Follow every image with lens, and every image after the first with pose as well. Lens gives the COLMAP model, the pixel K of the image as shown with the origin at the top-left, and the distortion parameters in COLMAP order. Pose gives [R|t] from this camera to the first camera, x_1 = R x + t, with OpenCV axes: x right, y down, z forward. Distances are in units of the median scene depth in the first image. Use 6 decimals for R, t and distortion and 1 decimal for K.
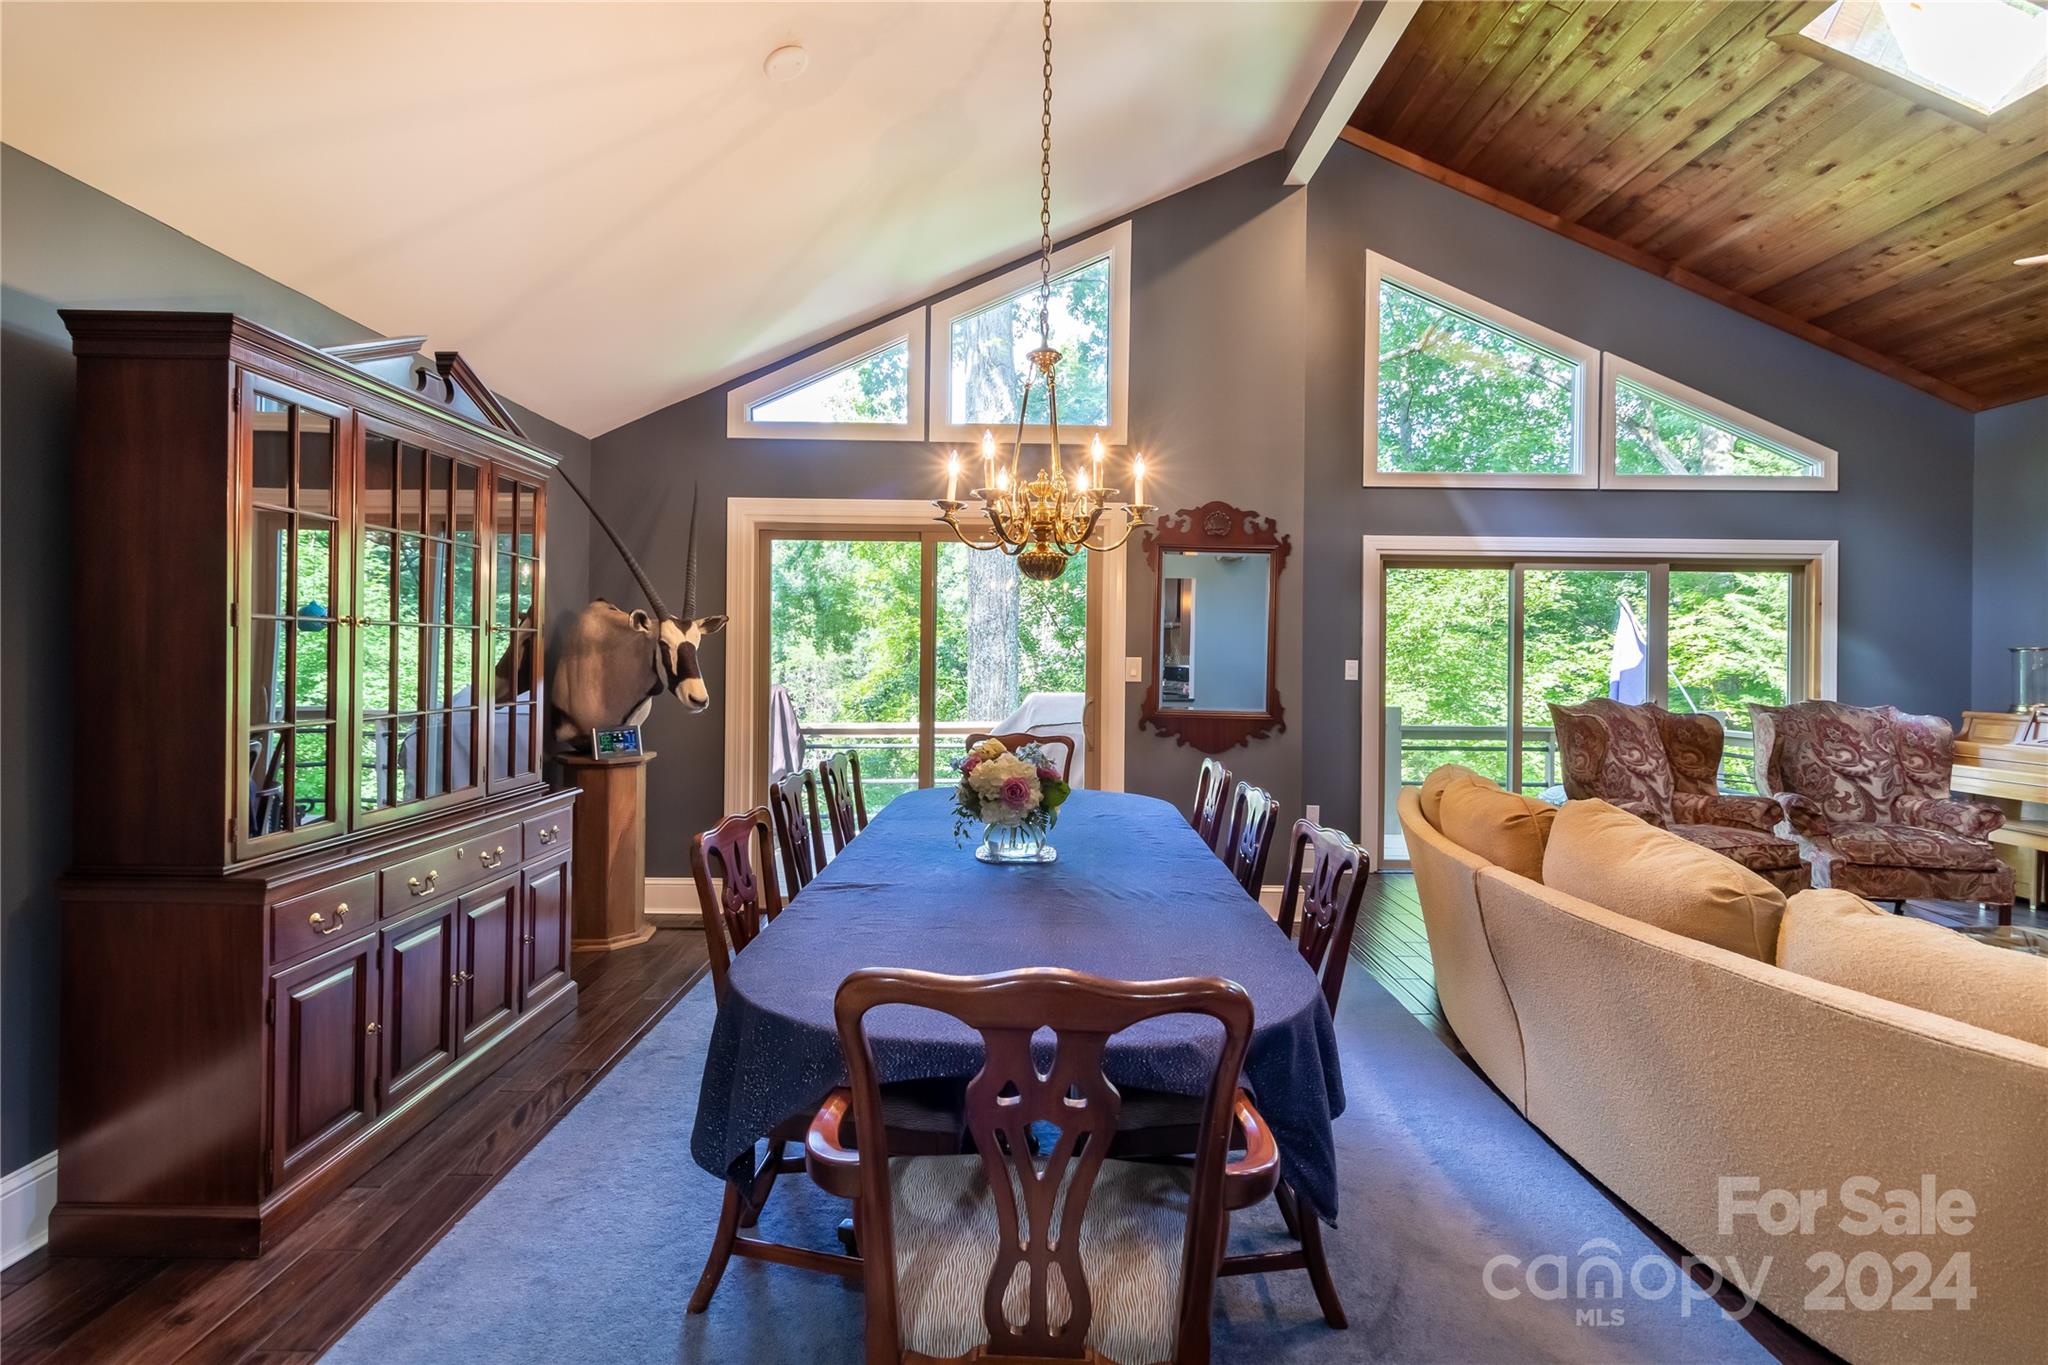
lens RADIAL K [[926.6, 0, 1024.1], [0, 926.6, 659.2], [0, 0, 1]] dist [-0.001312, 0.000207]
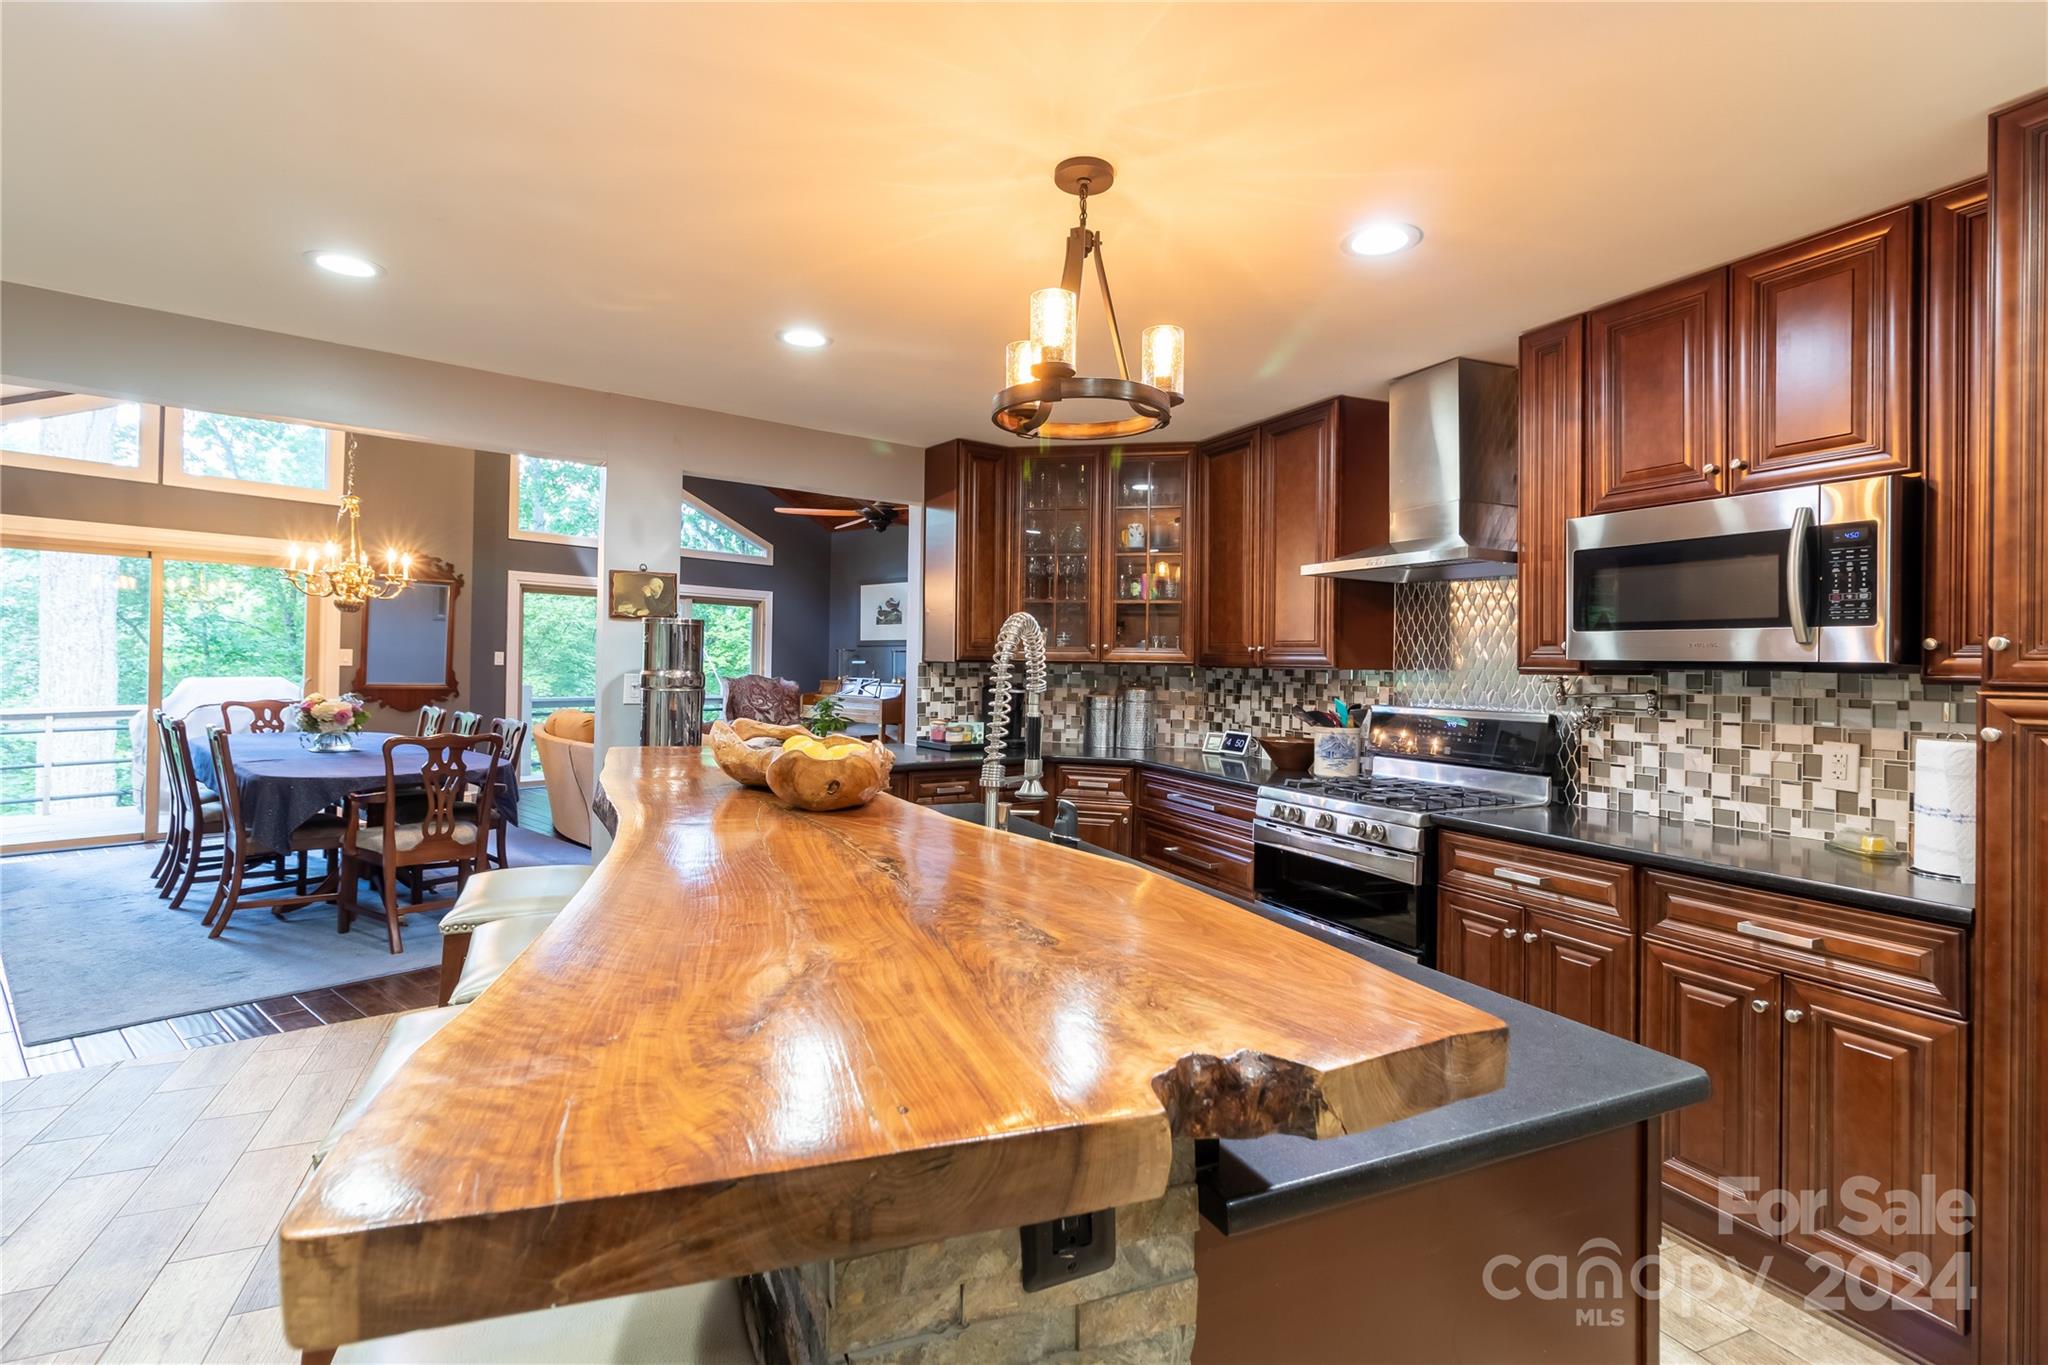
lens RADIAL K [[926.6, 0, 1024.1], [0, 926.6, 659.2], [0, 0, 1]] dist [-0.001312, 0.000207]
pose [[0.637356, 0.004242, 0.770558, -0.325383], [-0.013434, 0.999894, 0.005607, -0.008554], [-0.770453, -0.013925, 0.637345, -0.764400]]
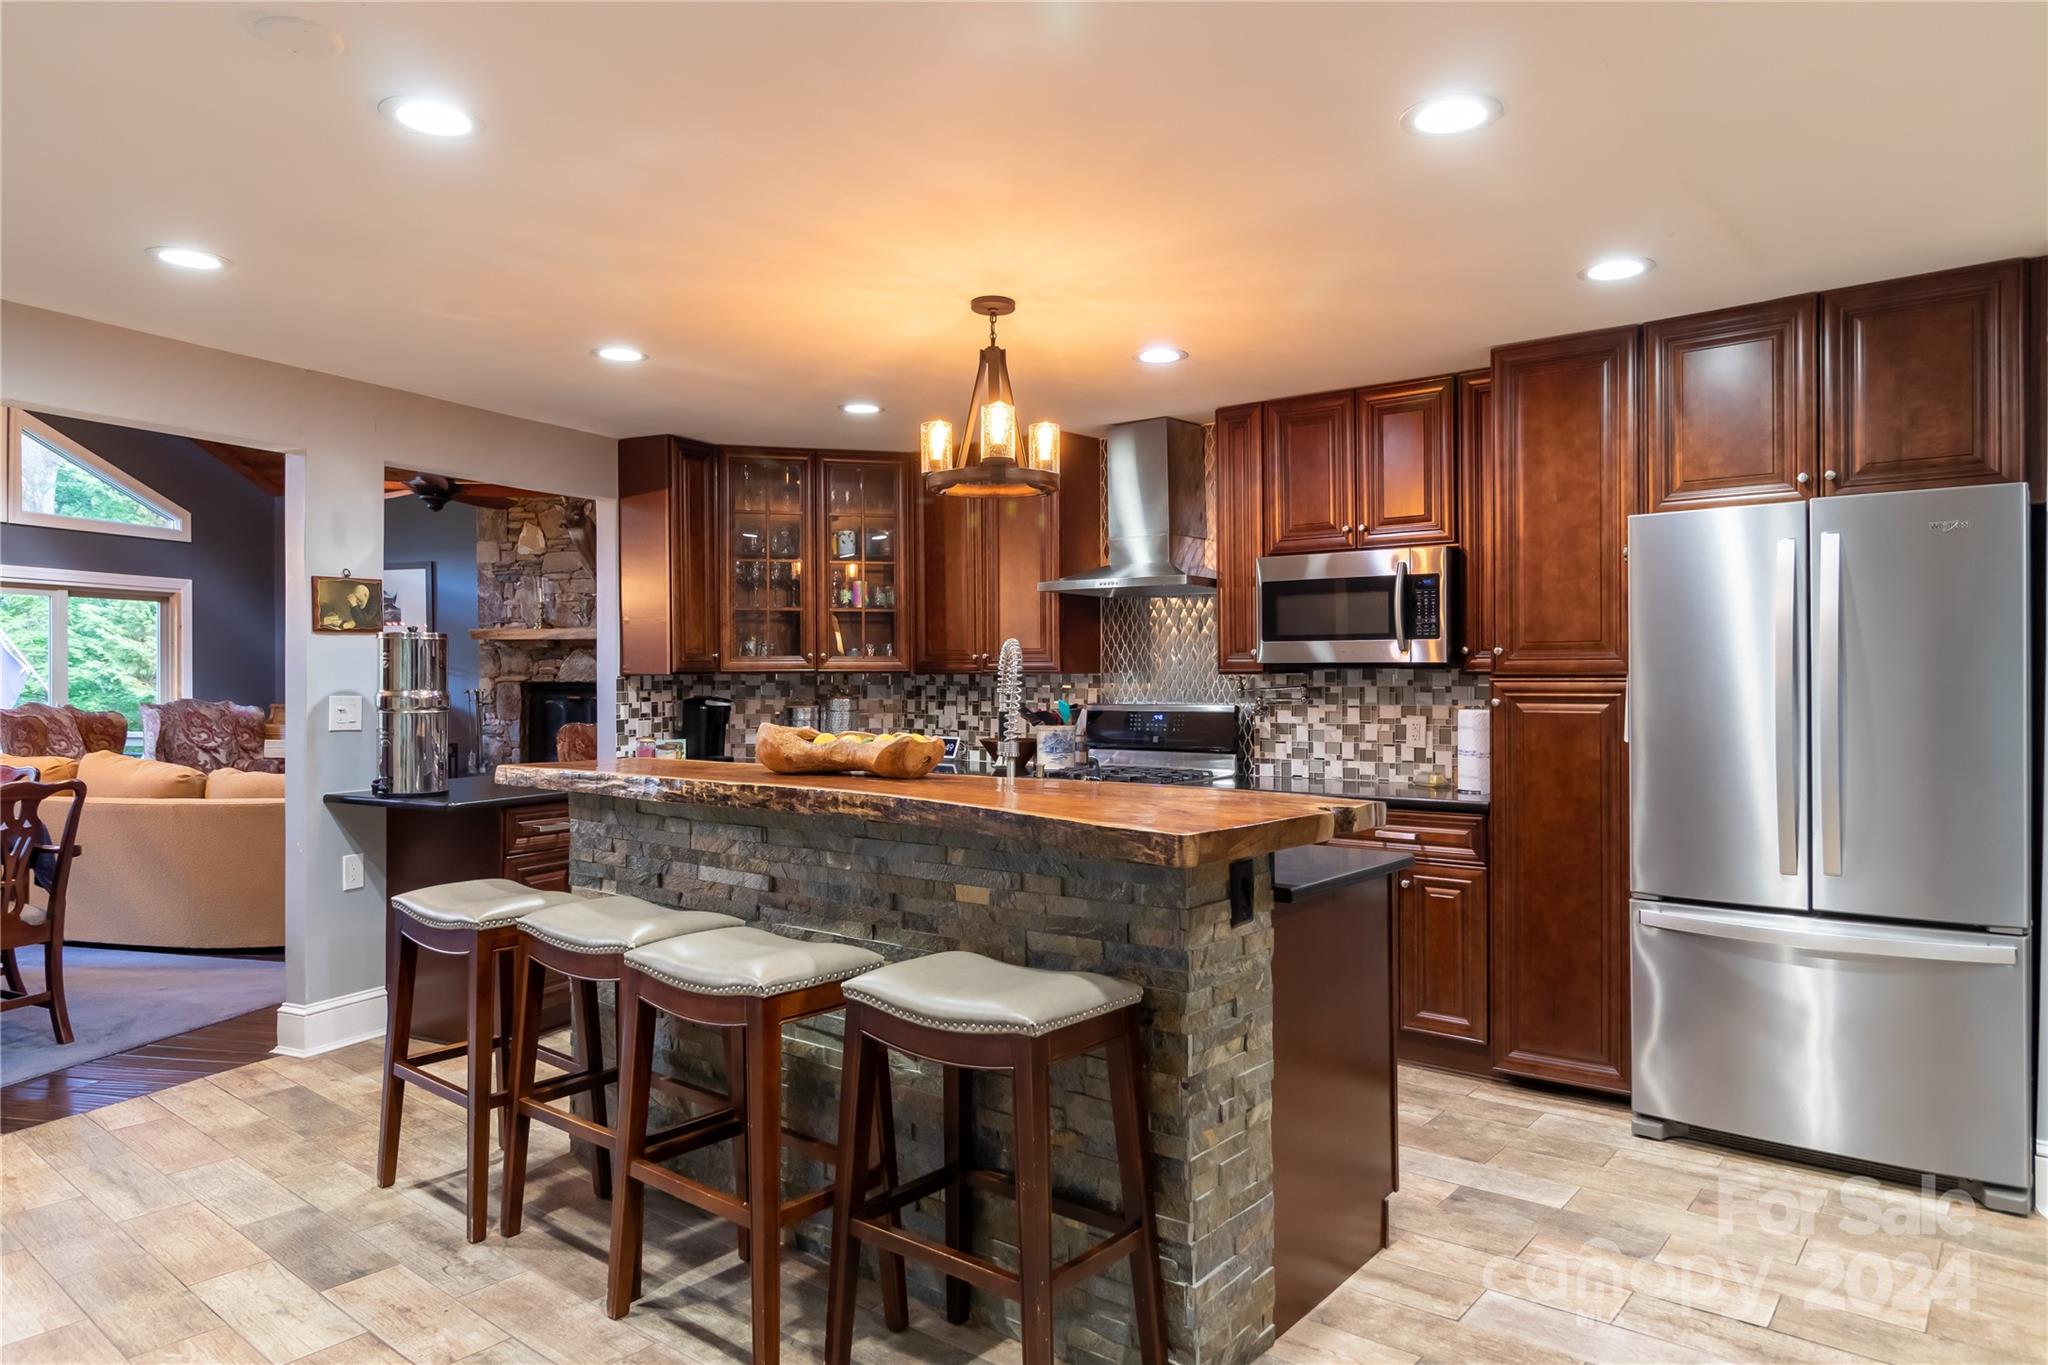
lens RADIAL K [[1227.3, 0, 1024.0], [0, 1227.3, 682.5], [0, 0, 1]] dist [-0.004131, -0.001467]
pose [[0.226880, -0.018946, 0.973739, -0.701812], [0.002627, 0.999819, 0.018841, -0.012894], [-0.973919, -0.001717, 0.226888, -0.700874]]
